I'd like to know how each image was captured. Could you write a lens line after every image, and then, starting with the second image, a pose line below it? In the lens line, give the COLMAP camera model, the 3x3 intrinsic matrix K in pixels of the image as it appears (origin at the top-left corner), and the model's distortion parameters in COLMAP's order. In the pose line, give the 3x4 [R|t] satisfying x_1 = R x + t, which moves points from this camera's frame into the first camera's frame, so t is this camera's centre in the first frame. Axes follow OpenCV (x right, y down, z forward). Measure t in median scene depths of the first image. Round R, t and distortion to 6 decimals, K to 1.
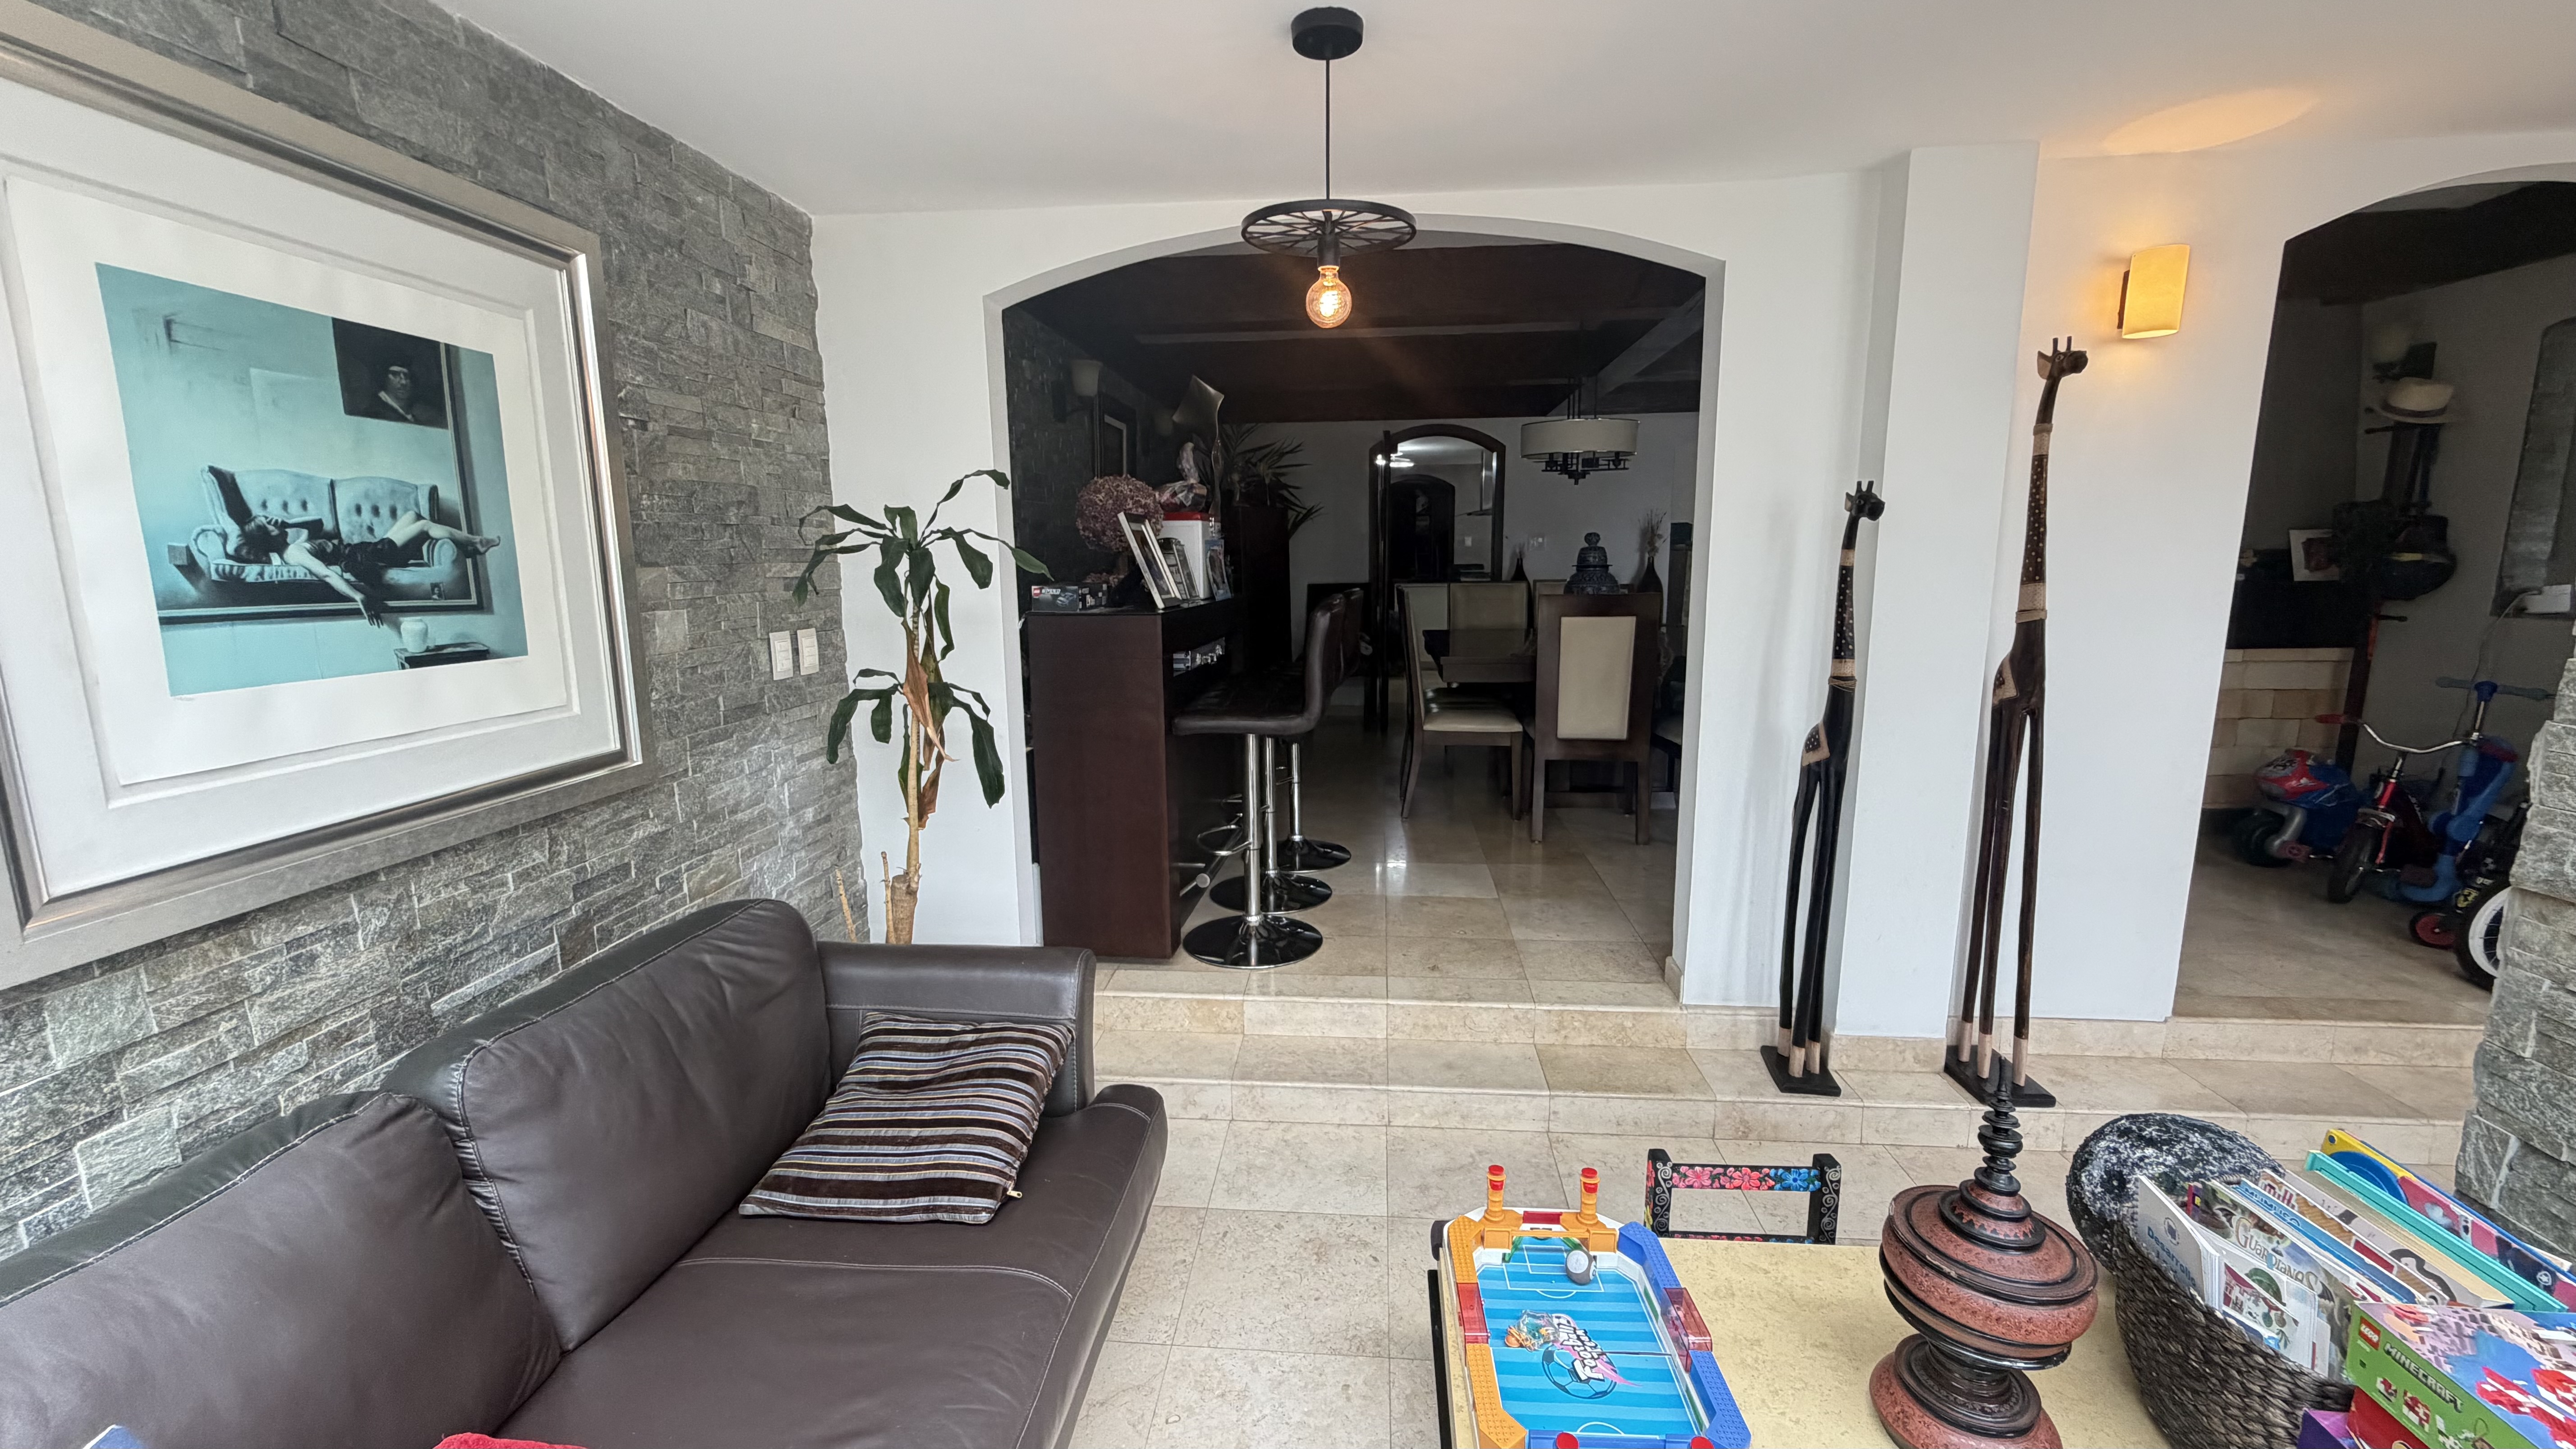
lens RADIAL K [[1024.5, 0, 1281.1], [0, 1024.5, 725.5], [0, 0, 1]] dist [0.001832, 0.000040]
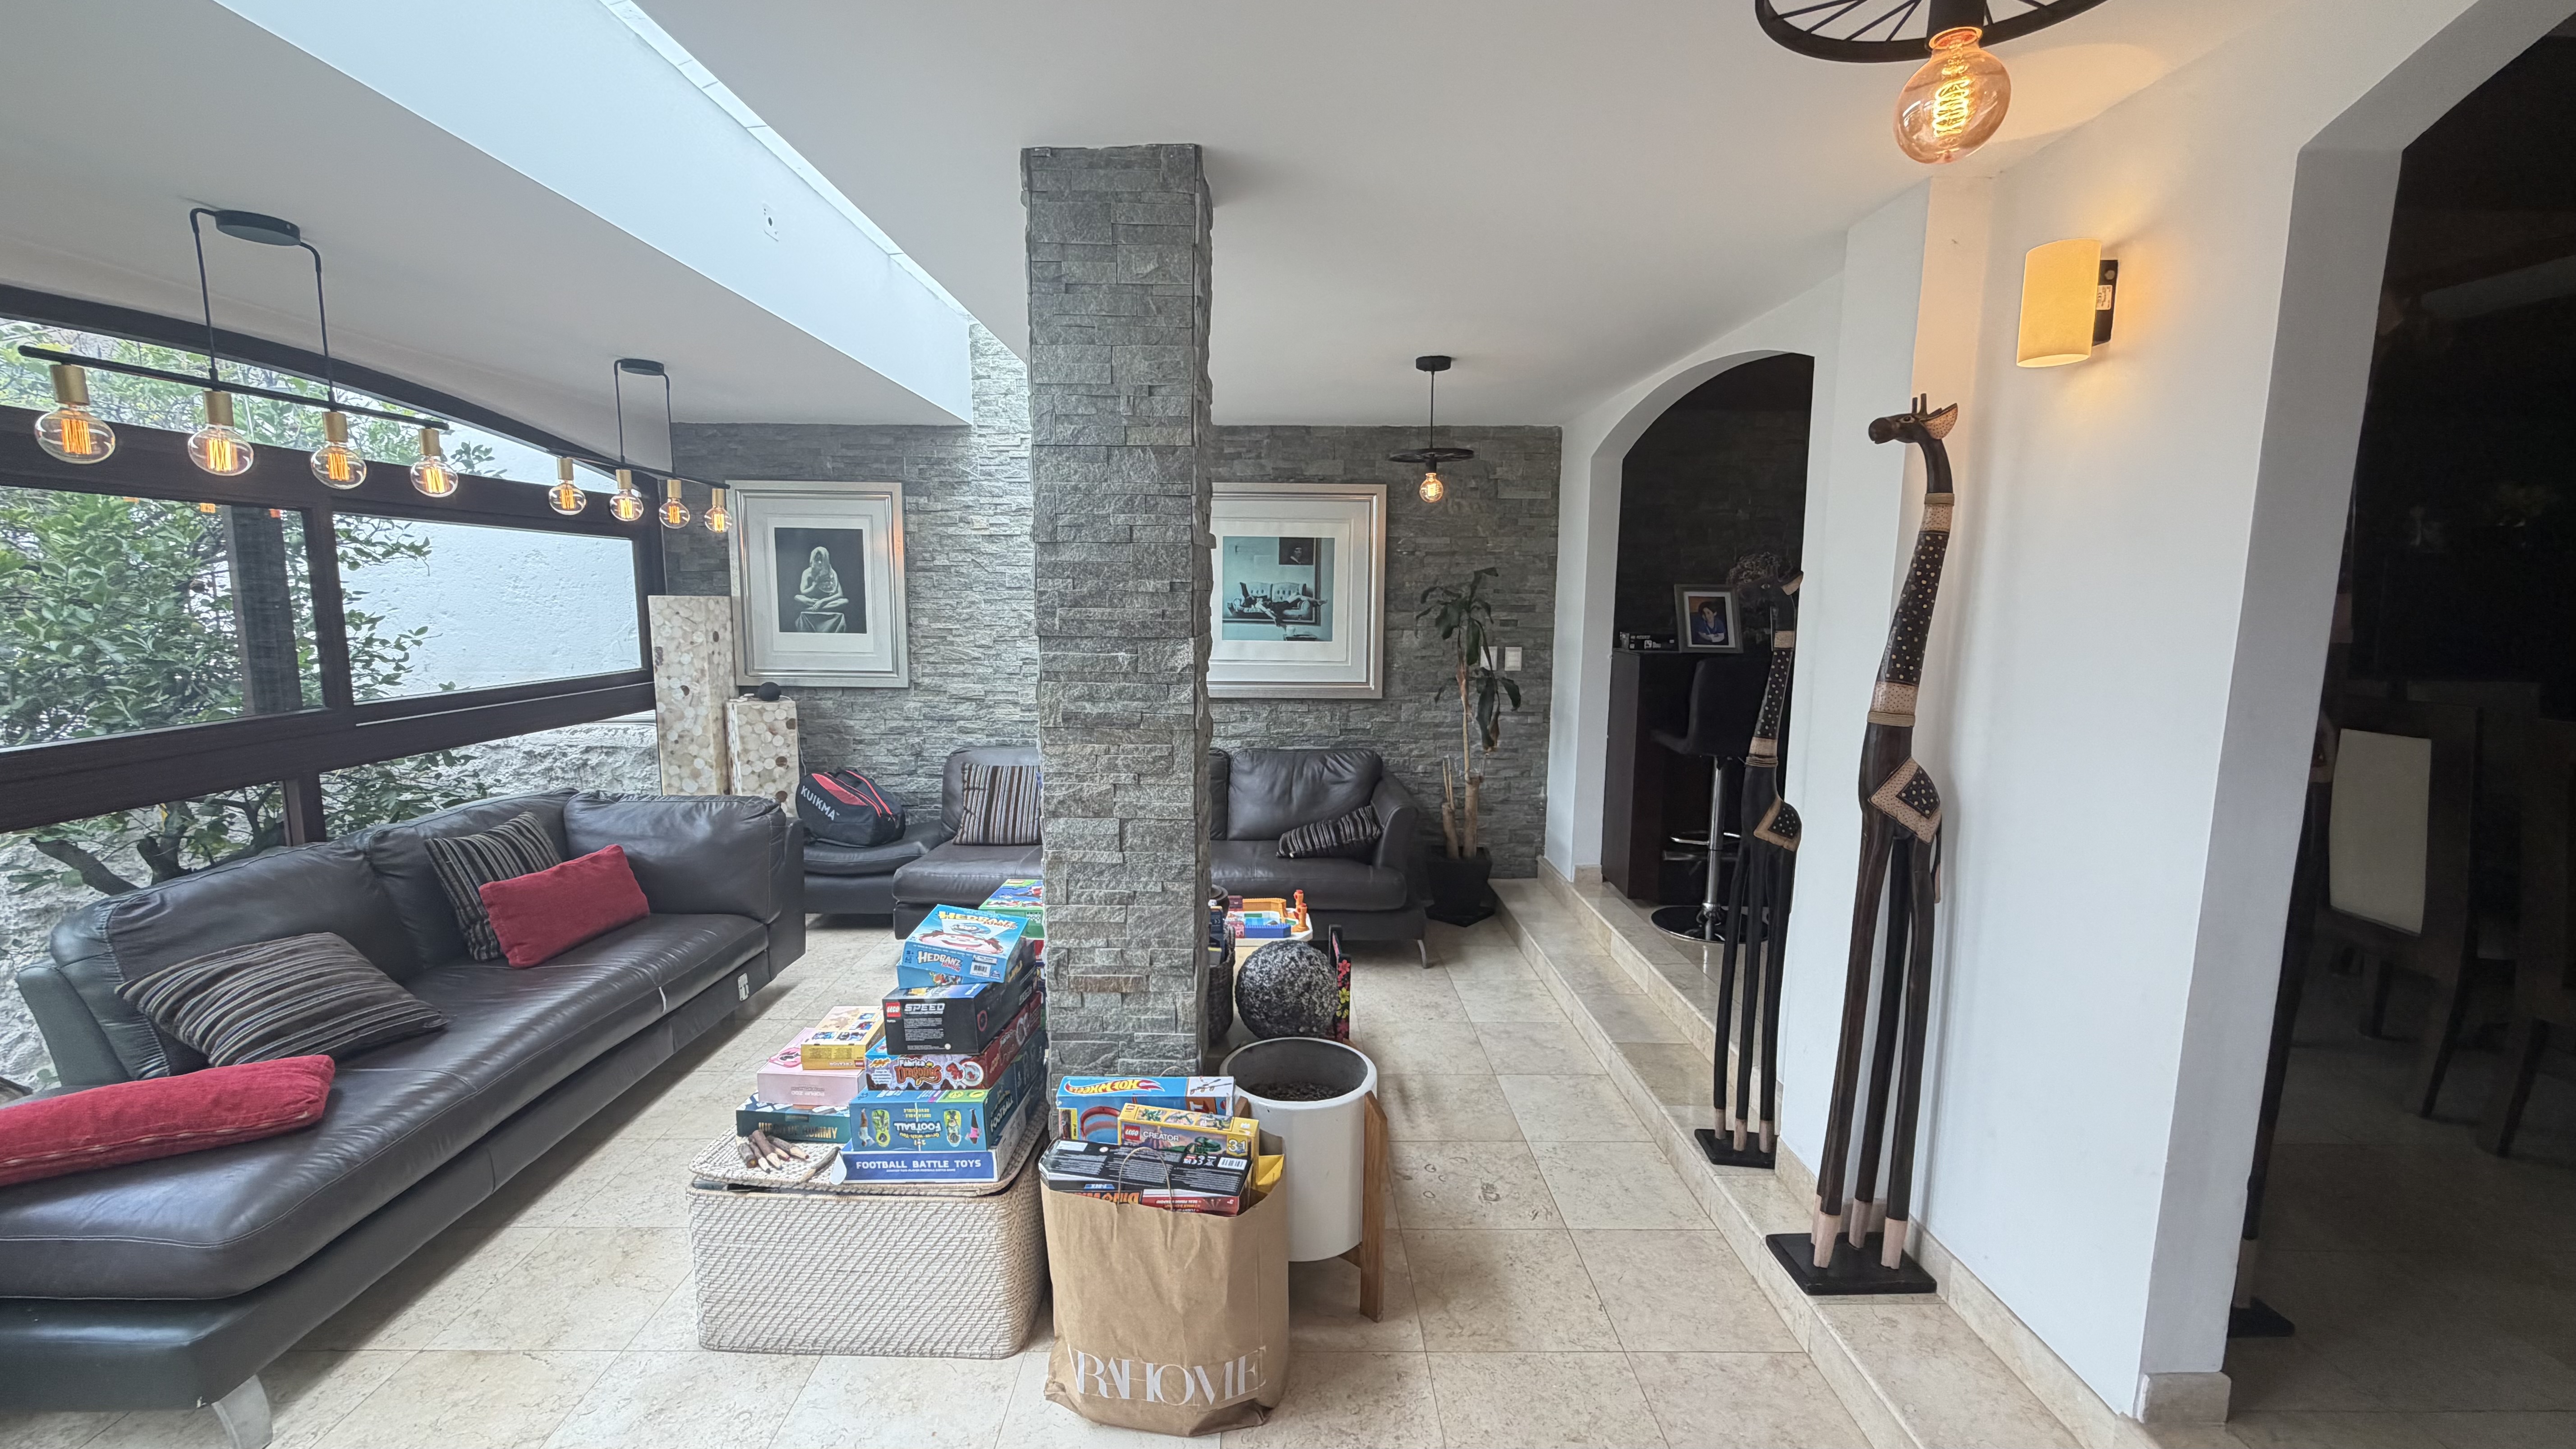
lens RADIAL K [[1024.5, 0, 1281.1], [0, 1024.5, 725.5], [0, 0, 1]] dist [0.001832, 0.000040]
pose [[0.100222, 0.140943, -0.984932, 2.278386], [-0.174440, 0.977072, 0.122068, -0.178495], [0.979554, 0.159578, 0.122510, 0.610404]]
